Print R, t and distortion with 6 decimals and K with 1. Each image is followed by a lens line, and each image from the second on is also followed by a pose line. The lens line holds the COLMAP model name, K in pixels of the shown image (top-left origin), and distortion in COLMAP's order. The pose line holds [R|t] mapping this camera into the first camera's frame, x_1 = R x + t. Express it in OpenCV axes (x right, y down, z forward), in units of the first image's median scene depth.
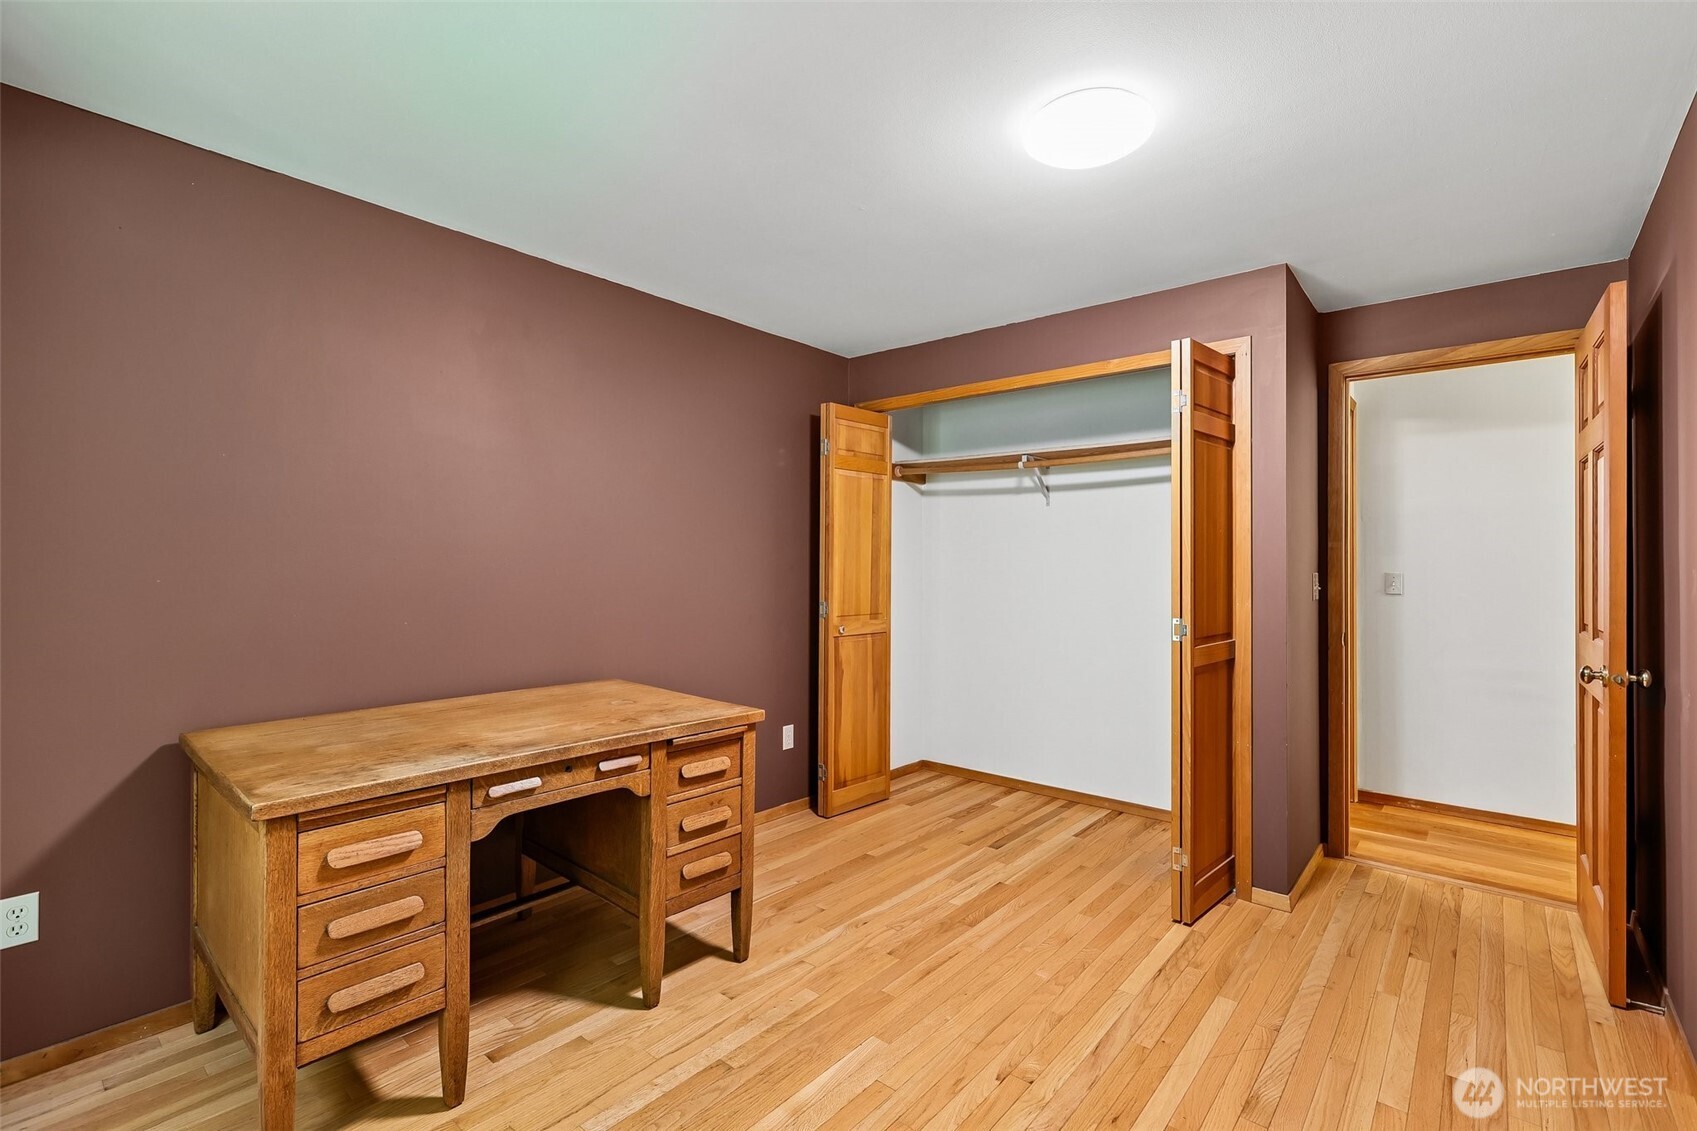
lens RADIAL K [[754.2, 0, 856.0], [0, 754.2, 565.9], [0, 0, 1]] dist [-0.008092, 0.004563]
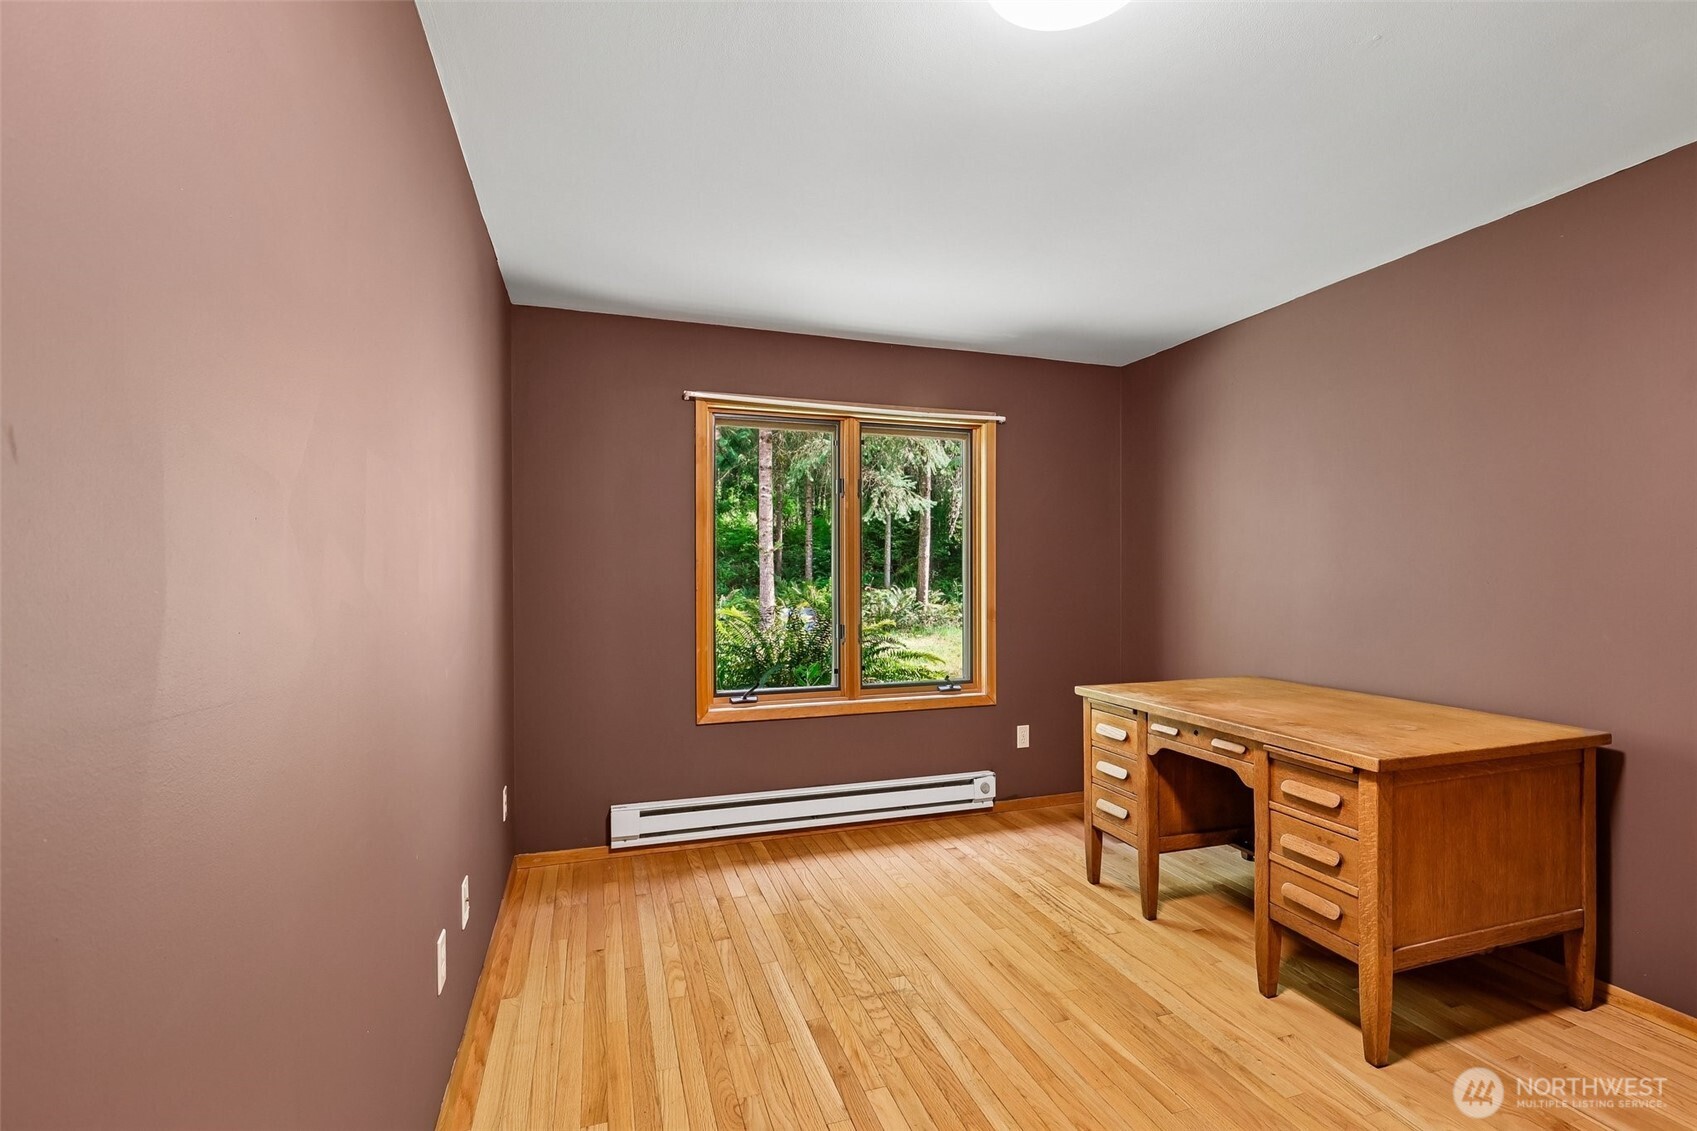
lens RADIAL K [[754.2, 0, 848.1], [0, 754.2, 570.5], [0, 0, 1]] dist [-0.008092, 0.004563]
pose [[-0.515609, -0.006977, -0.856796, 0.952455], [-0.002423, 0.999975, -0.006685, 0.001680], [0.856821, -0.001371, -0.515613, 1.066894]]
